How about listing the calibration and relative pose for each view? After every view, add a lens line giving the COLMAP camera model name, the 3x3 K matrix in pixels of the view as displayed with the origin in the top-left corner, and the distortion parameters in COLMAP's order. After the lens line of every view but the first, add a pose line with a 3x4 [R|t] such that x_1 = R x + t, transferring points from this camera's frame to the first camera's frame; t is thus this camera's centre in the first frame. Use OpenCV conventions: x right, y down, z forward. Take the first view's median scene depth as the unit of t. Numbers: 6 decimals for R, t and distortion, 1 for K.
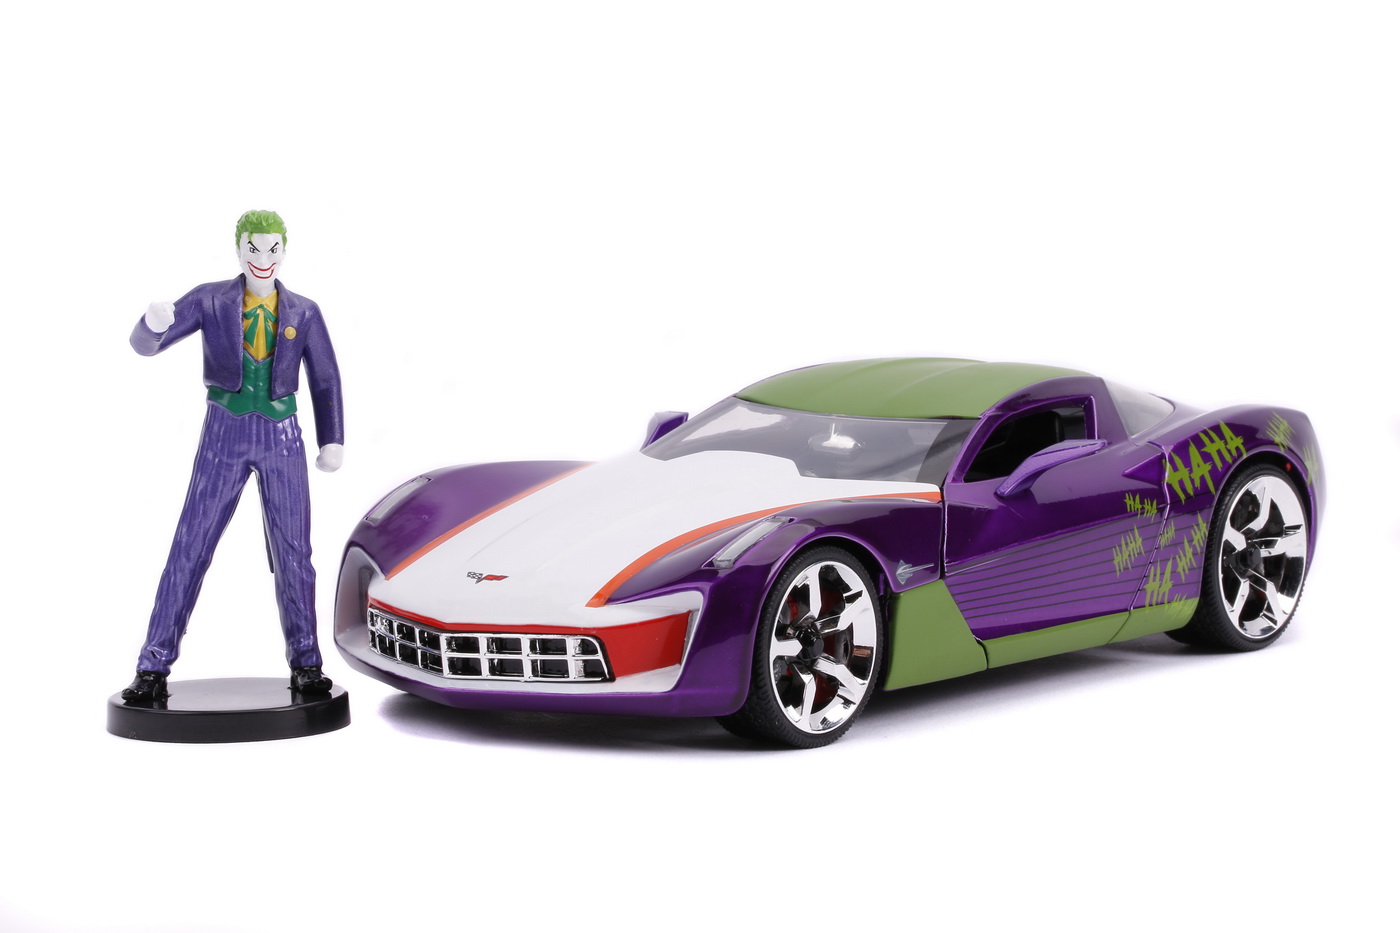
lens RADIAL K [[4844.2, 0, 703.4], [0, 4844.2, 466.8], [0, 0, 1]] dist [-0.039994, 0.000000]
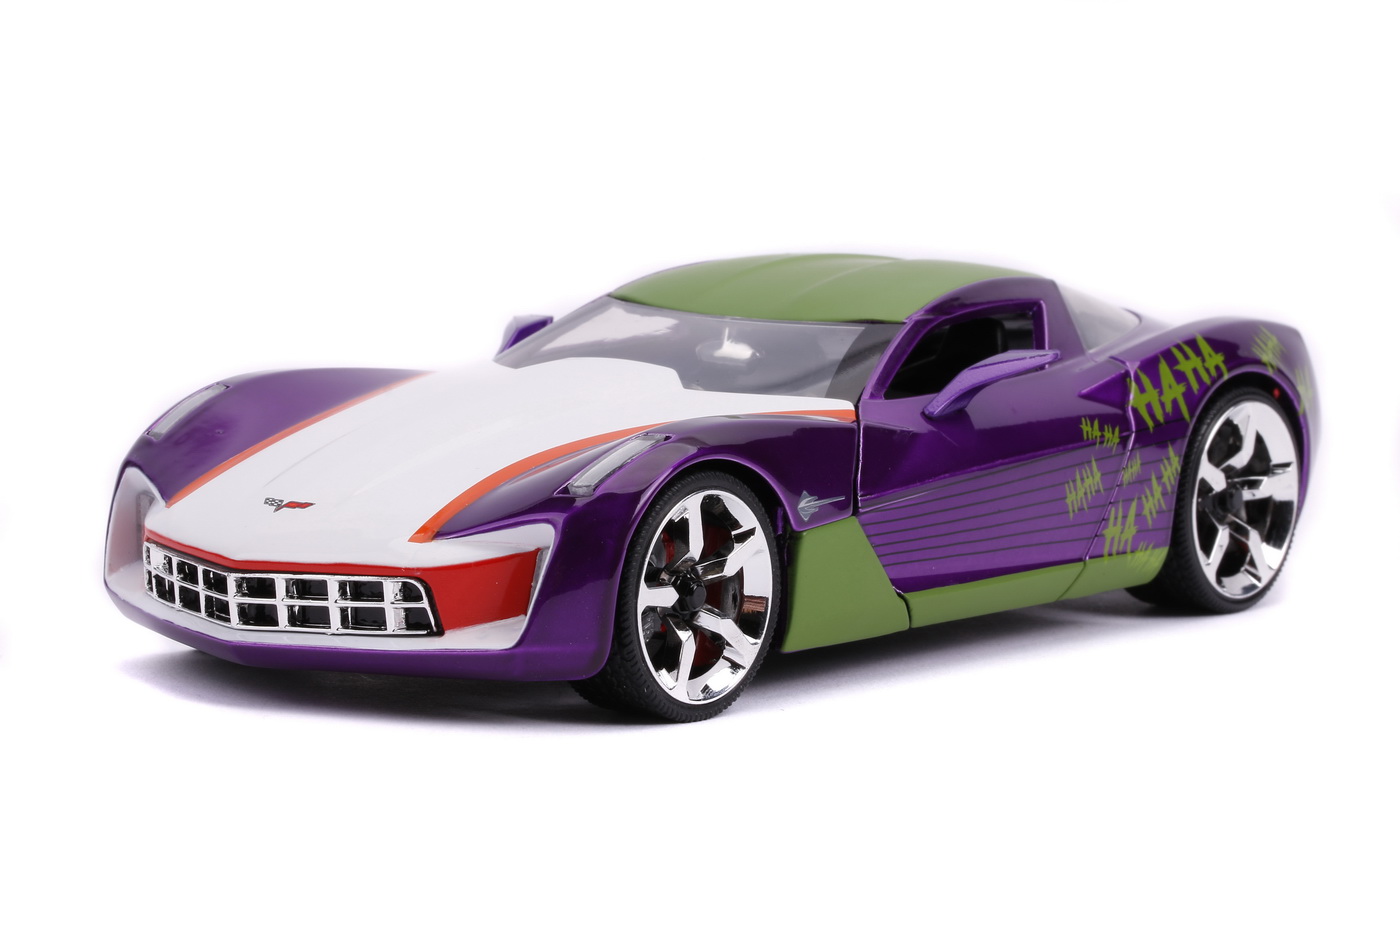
lens RADIAL K [[4844.2, 0, 698.3], [0, 4844.2, 464.1], [0, 0, 1]] dist [-0.039994, 0.000000]
pose [[0.999845, 0.013259, 0.011557, 0.013092], [-0.013289, 0.999909, 0.002502, 0.012361], [-0.011523, -0.002655, 0.999930, 0.183488]]
